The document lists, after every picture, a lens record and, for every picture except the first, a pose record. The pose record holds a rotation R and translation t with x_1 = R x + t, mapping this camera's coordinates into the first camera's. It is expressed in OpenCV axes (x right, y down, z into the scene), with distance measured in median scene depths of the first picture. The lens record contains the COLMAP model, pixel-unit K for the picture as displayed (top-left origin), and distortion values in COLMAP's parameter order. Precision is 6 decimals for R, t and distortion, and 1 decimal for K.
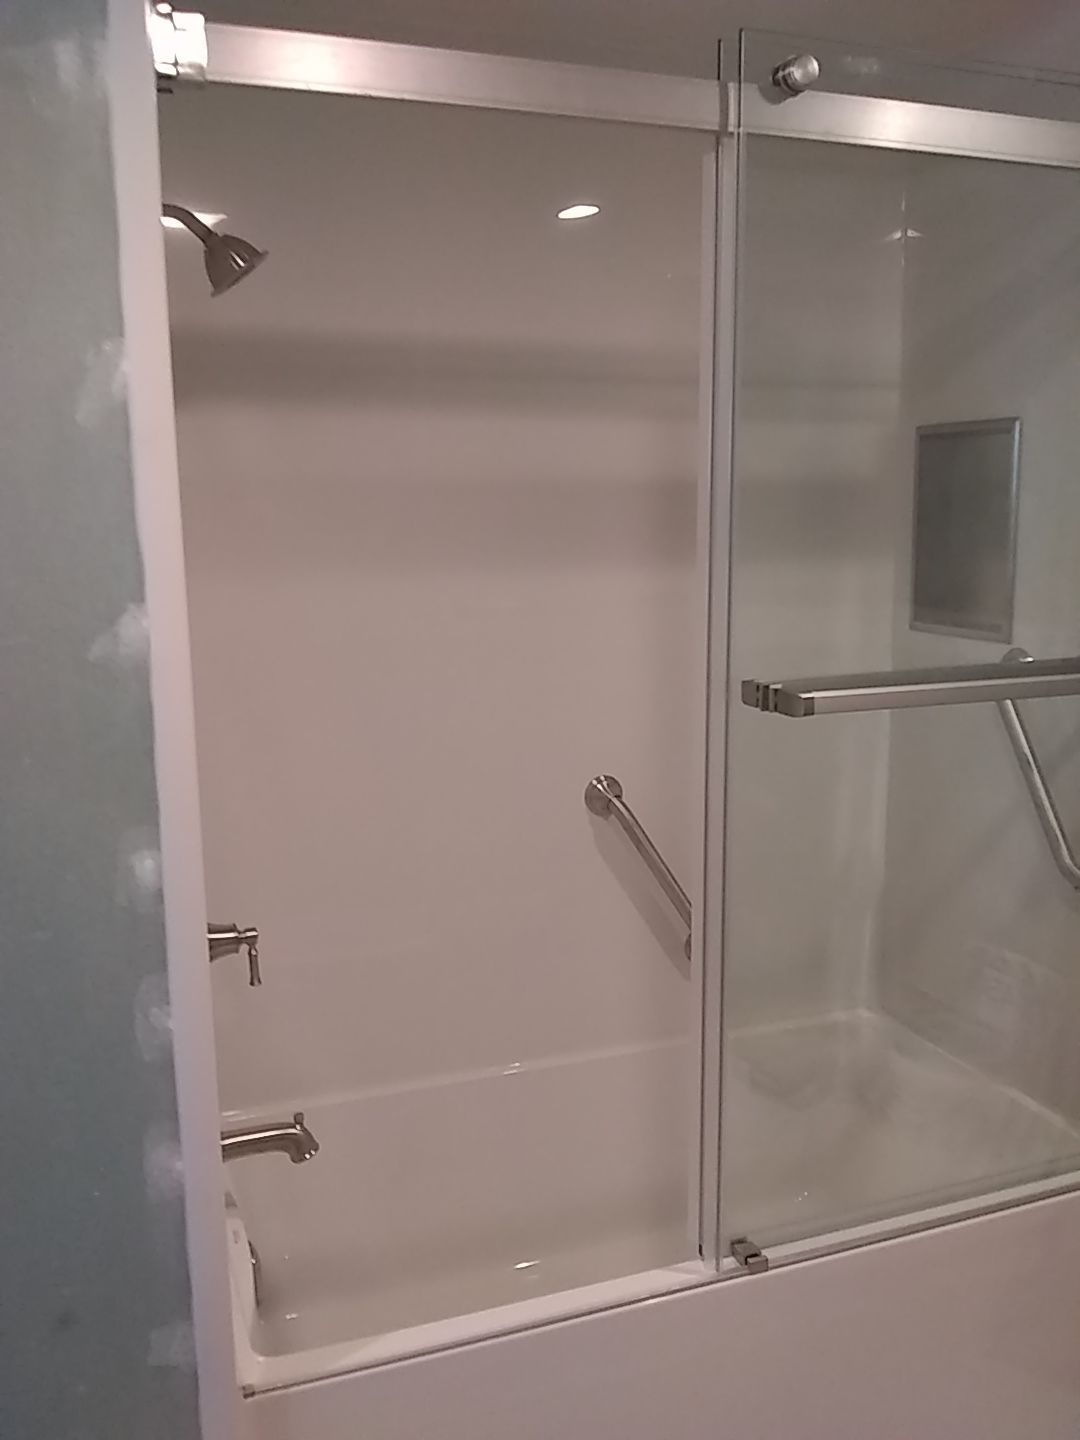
lens RADIAL K [[1312.3, 0, 524.7], [0, 1312.3, 722.4], [0, 0, 1]] dist [-0.022076, 0.000000]
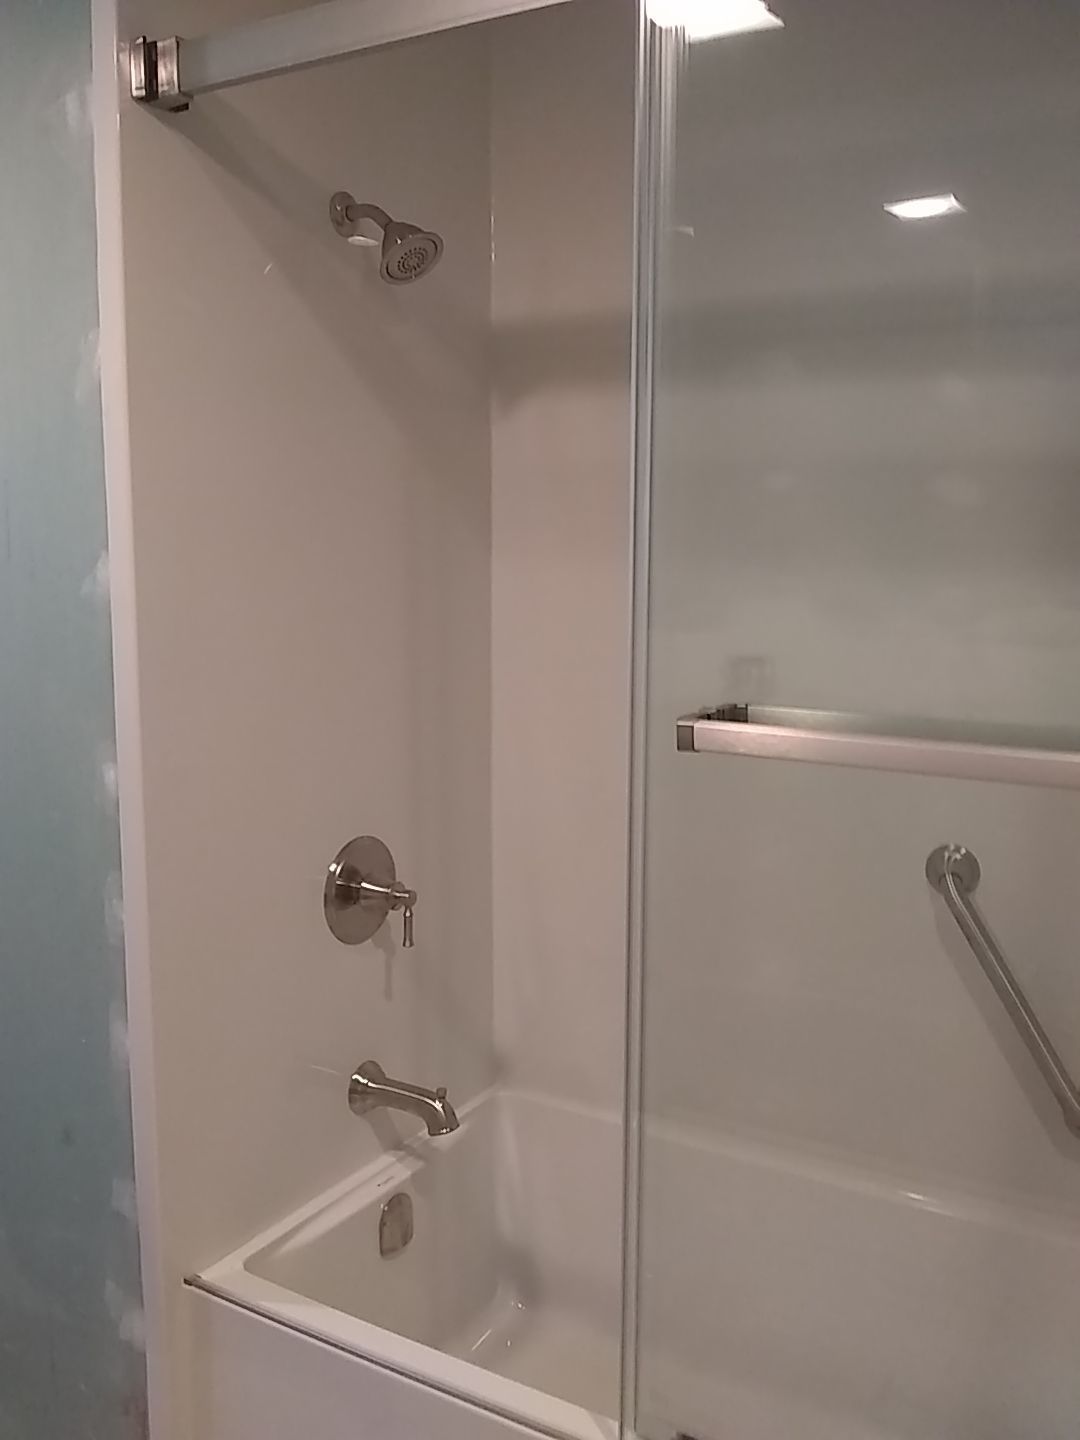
lens RADIAL K [[1312.3, 0, 540.6], [0, 1312.3, 712.8], [0, 0, 1]] dist [-0.022076, 0.000000]
pose [[0.631861, 0.130187, -0.764070, 0.845958], [-0.155557, 0.987035, 0.039537, -0.052752], [0.759312, 0.093875, 0.643920, 0.530957]]
